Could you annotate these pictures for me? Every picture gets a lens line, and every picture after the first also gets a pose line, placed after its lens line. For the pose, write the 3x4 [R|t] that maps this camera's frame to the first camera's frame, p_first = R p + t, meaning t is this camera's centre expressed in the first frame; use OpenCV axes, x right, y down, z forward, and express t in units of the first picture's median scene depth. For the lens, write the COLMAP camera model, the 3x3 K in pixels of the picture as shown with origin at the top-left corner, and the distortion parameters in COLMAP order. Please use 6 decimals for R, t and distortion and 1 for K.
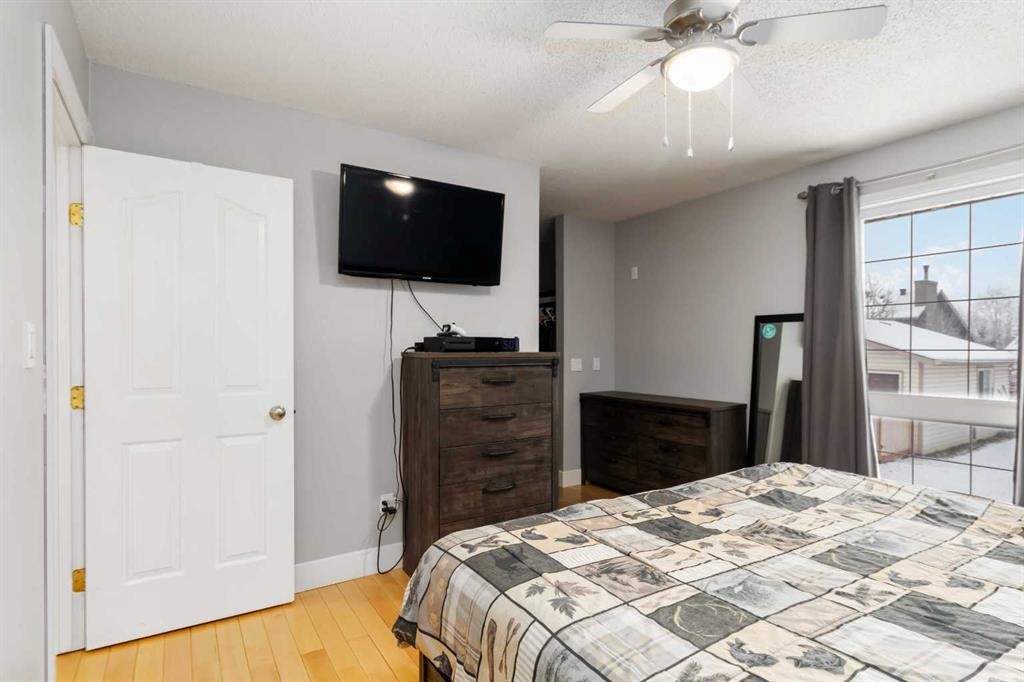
lens RADIAL K [[536.9, 0, 504.8], [0, 536.9, 347.5], [0, 0, 1]] dist [-0.001578, 0.001481]
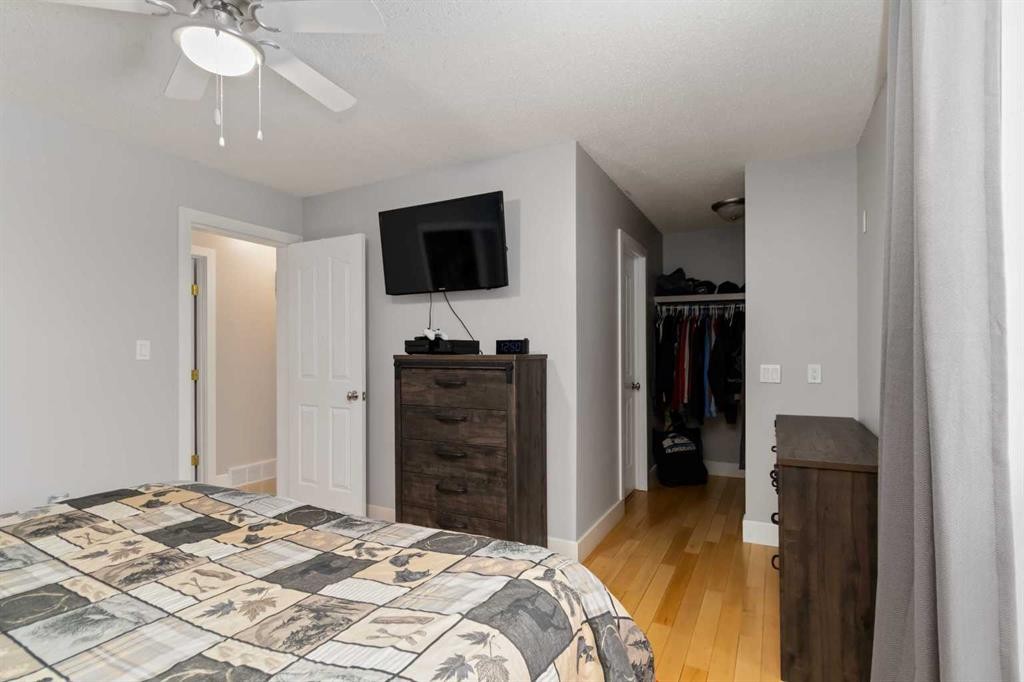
lens RADIAL K [[485.5, 0, 505.4], [0, 485.5, 345.3], [0, 0, 1]] dist [-0.000143, 0.001608]
pose [[0.493111, -0.012860, -0.869872, 0.845763], [0.004081, 0.999914, -0.012470, 0.002948], [0.869957, 0.002599, 0.493121, 0.640344]]
